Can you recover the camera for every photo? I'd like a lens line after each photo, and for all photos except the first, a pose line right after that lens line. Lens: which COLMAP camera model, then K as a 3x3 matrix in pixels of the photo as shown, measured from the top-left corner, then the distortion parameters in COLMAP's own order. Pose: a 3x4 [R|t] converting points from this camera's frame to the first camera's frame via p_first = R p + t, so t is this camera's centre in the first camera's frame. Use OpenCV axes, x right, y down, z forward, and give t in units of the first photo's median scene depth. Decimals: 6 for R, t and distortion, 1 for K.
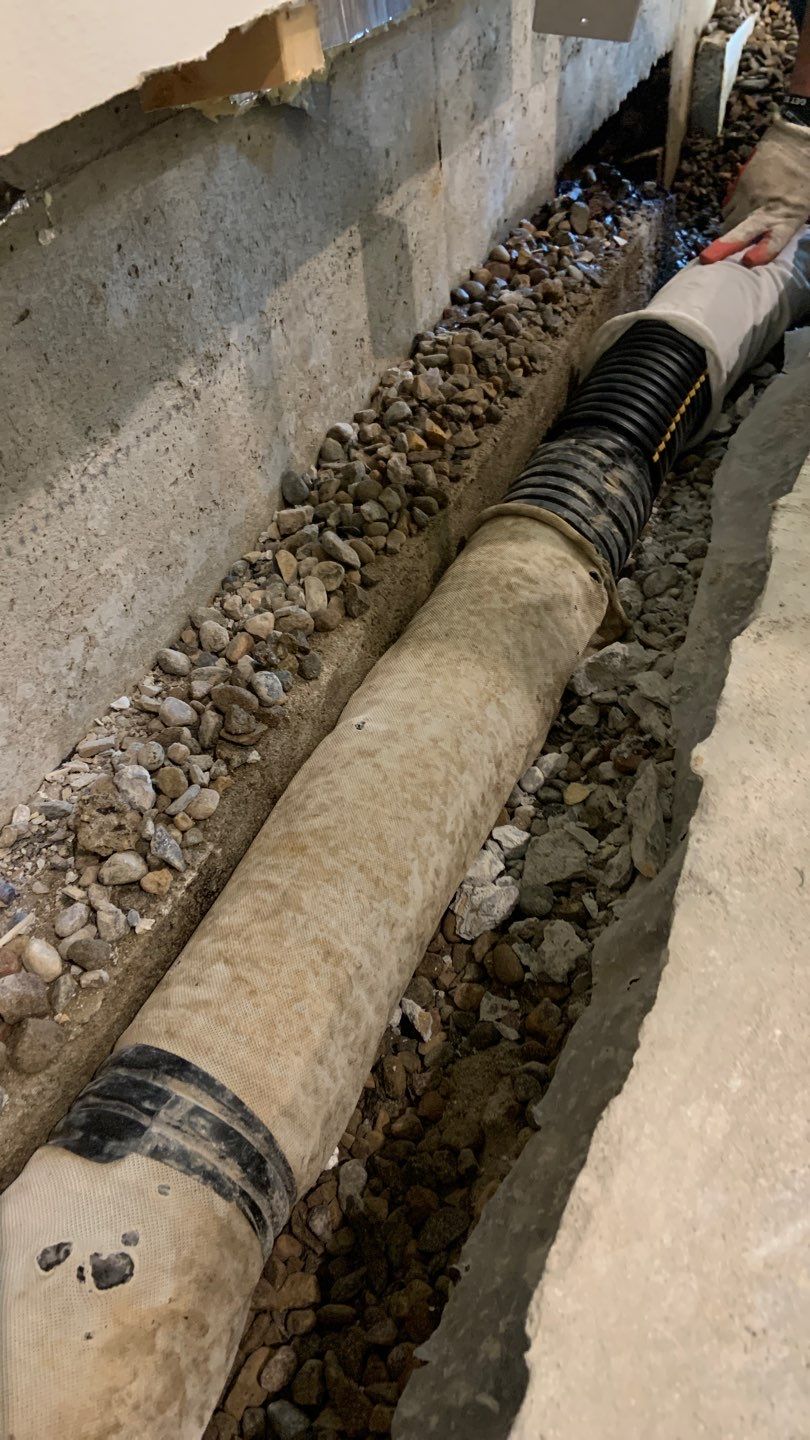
lens RADIAL K [[1080.6, 0, 403.4], [0, 1080.6, 715.8], [0, 0, 1]] dist [0.113992, -0.155620]
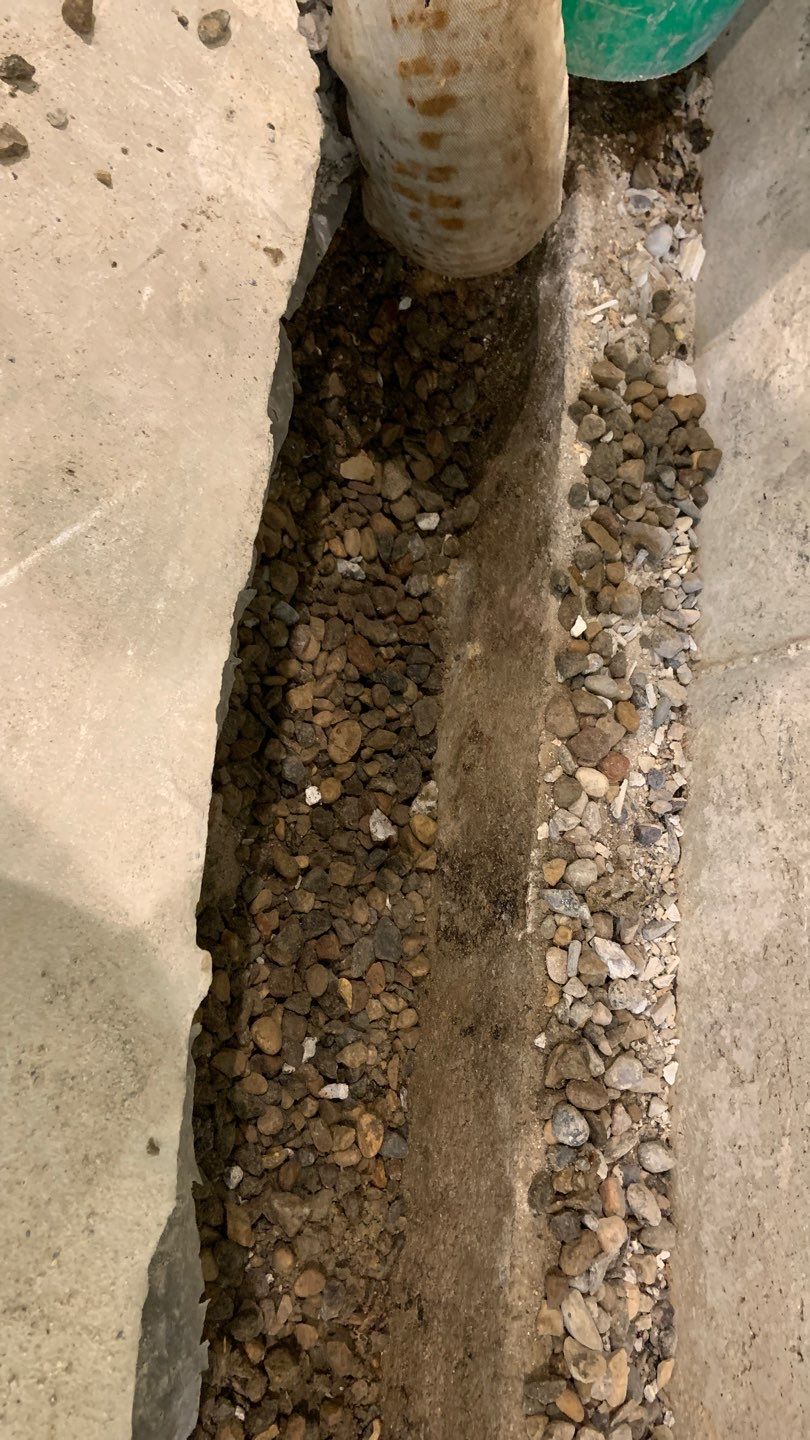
lens RADIAL K [[1080.6, 0, 403.4], [0, 1080.6, 715.8], [0, 0, 1]] dist [0.113992, -0.155620]
pose [[-0.852541, 0.197237, -0.484017, 0.276403], [-0.507573, -0.533344, 0.676694, -0.290416], [-0.124678, 0.822583, 0.554809, 0.145002]]
